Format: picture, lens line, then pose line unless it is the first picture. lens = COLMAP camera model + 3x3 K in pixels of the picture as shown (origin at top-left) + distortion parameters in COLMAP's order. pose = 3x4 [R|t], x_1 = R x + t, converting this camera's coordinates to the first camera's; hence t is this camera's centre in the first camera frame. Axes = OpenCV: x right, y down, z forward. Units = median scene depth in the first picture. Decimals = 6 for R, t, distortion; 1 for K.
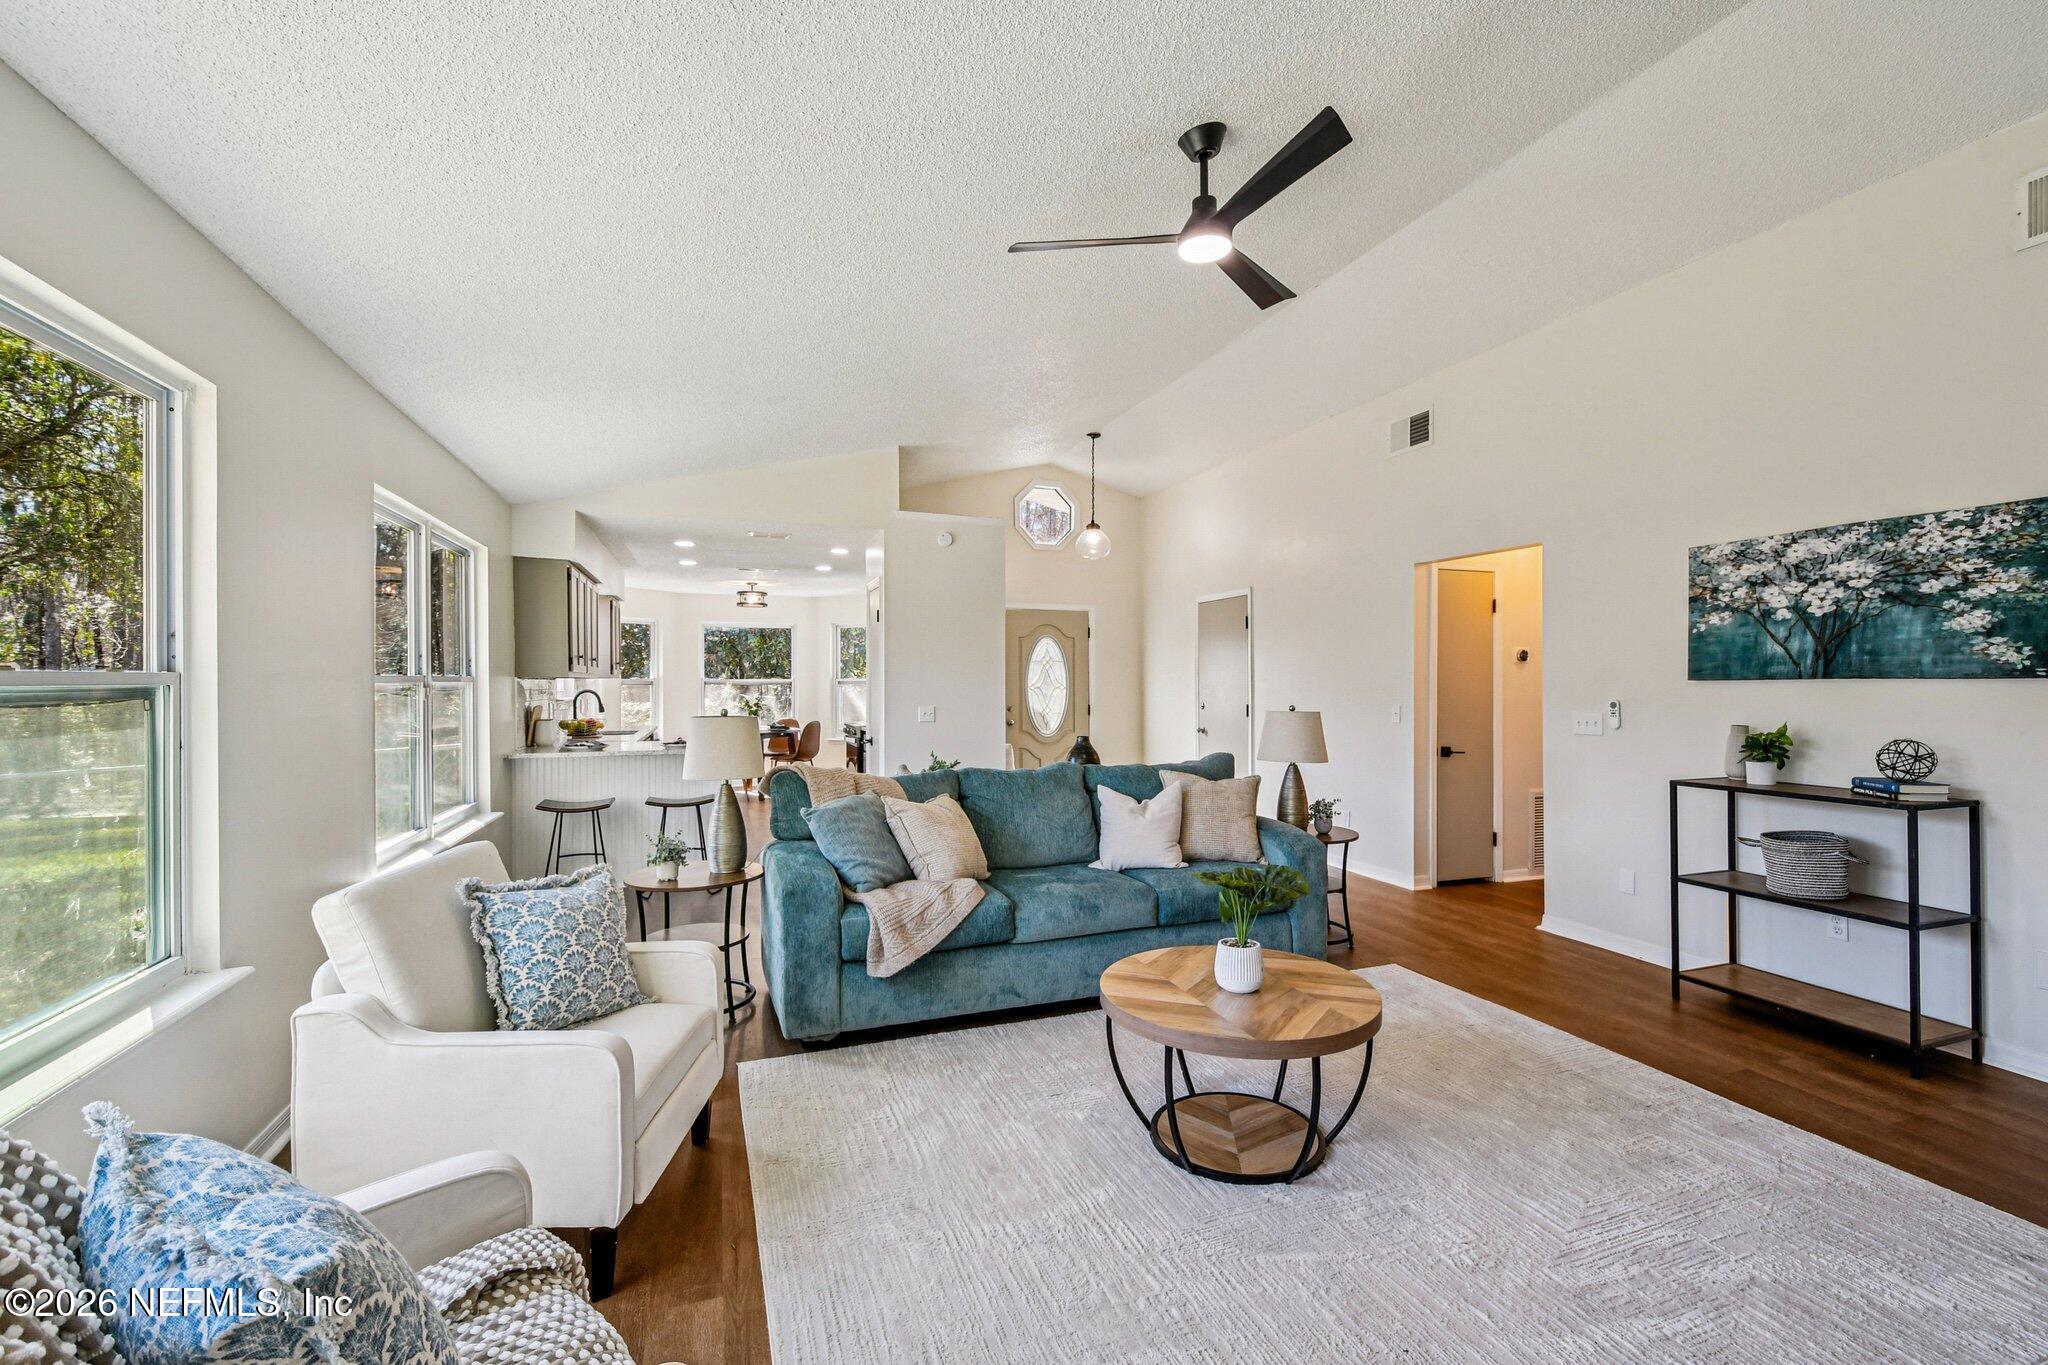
lens RADIAL K [[899.6, 0, 1032.6], [0, 899.6, 659.2], [0, 0, 1]] dist [-0.007205, -0.000202]
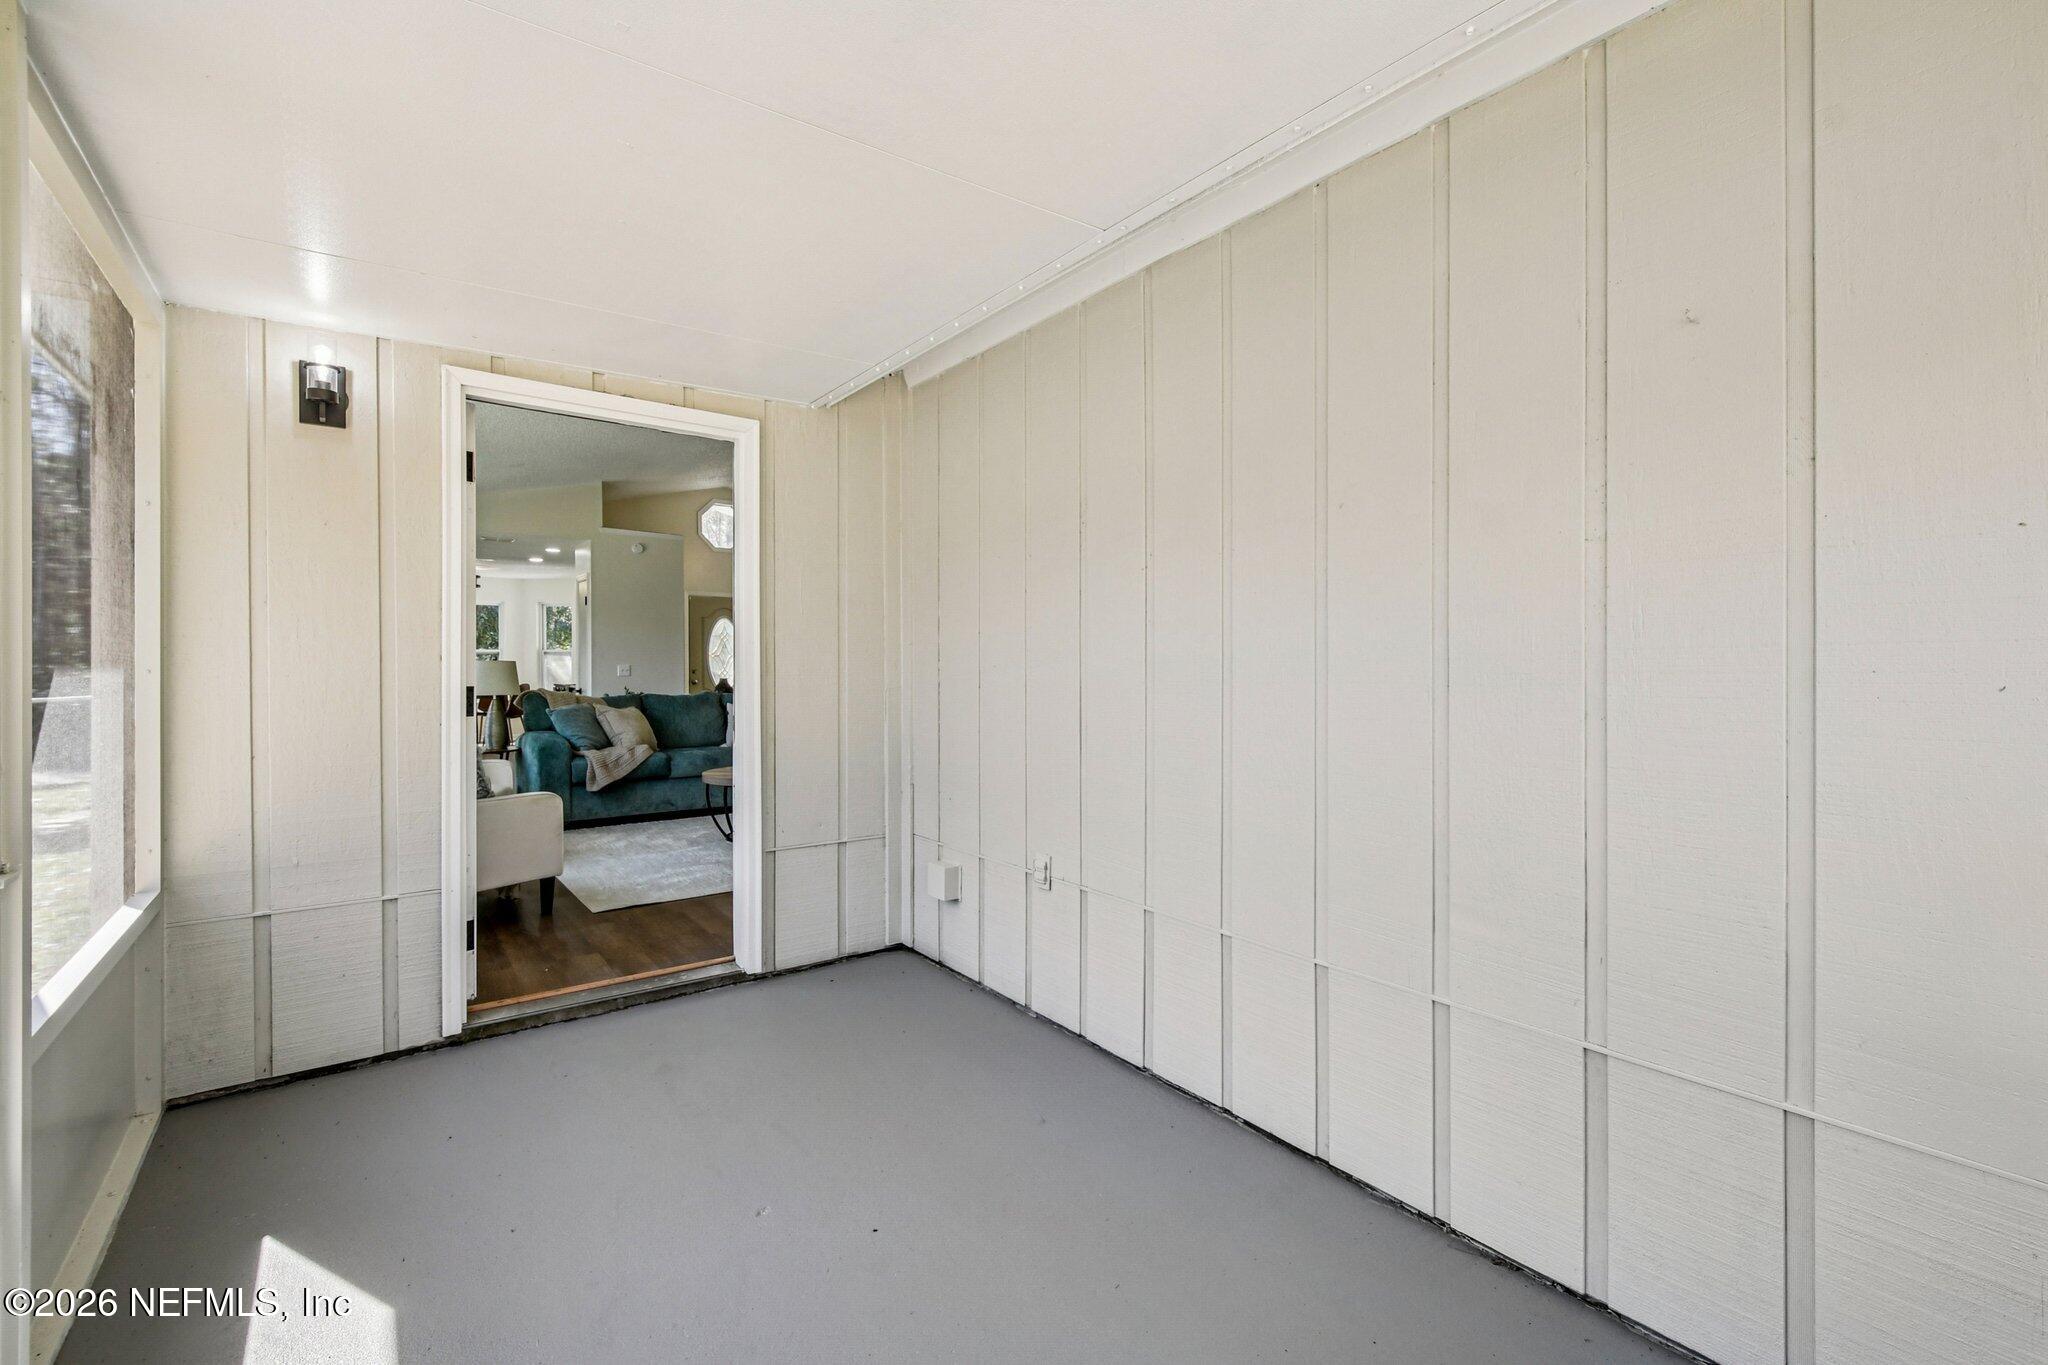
lens RADIAL K [[899.6, 0, 1032.6], [0, 899.6, 659.2], [0, 0, 1]] dist [-0.007205, -0.000202]
pose [[0.954489, 0.005402, 0.298198, 0.094304], [-0.011364, 0.999769, 0.018264, 0.012894], [-0.298030, -0.020822, 0.954329, -0.684296]]
